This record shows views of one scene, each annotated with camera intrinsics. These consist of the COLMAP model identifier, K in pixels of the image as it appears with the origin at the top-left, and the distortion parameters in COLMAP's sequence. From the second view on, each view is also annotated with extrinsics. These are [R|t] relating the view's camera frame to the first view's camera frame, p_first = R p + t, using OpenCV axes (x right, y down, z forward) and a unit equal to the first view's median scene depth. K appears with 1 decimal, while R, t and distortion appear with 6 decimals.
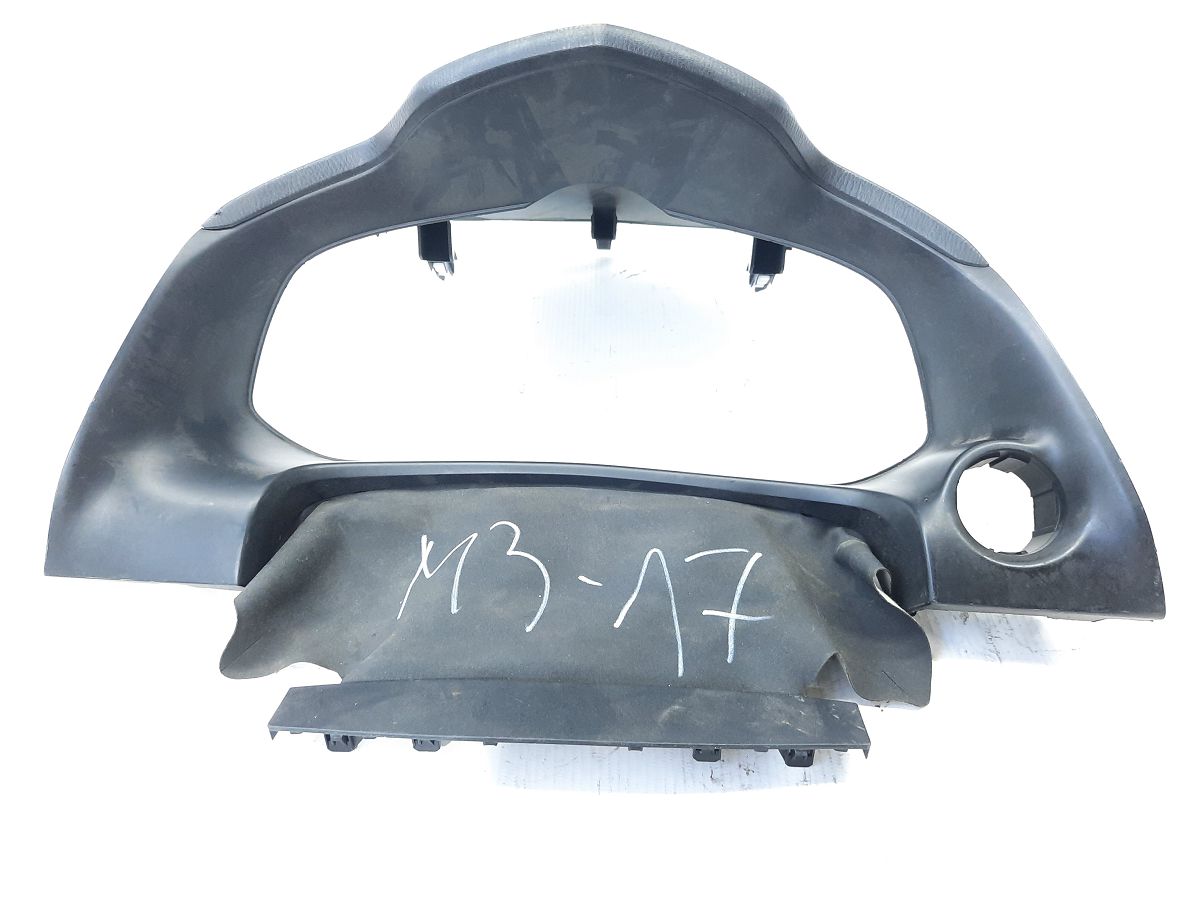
lens RADIAL K [[864.9, 0, 600.1], [0, 864.9, 458.1], [0, 0, 1]] dist [0.000480, -0.007670]
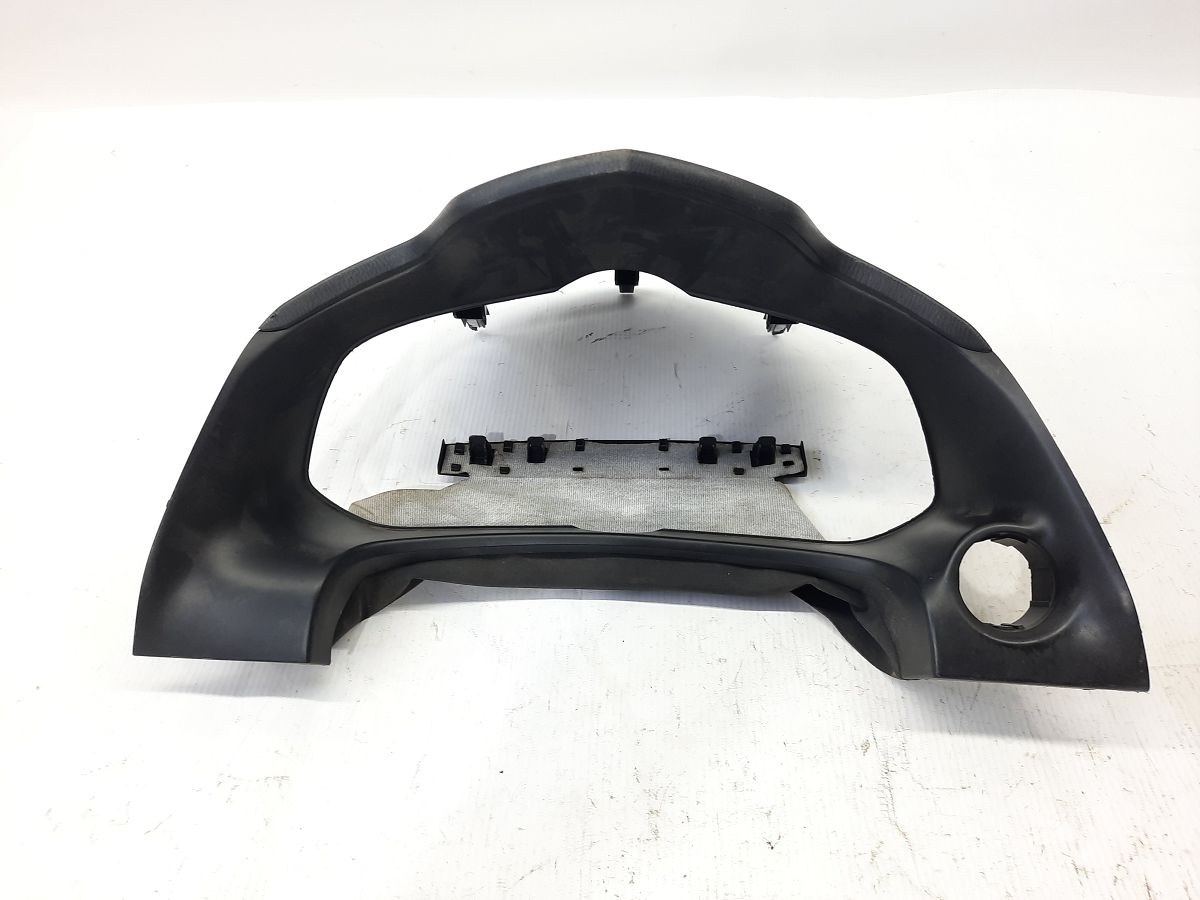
lens RADIAL K [[864.9, 0, 600.5], [0, 864.9, 442.4], [0, 0, 1]] dist [0.000480, -0.007670]
pose [[0.999606, -0.016116, -0.022998, -0.010465], [0.017283, 0.998525, 0.051478, -0.178409], [0.022134, -0.051855, 0.998409, -0.084257]]
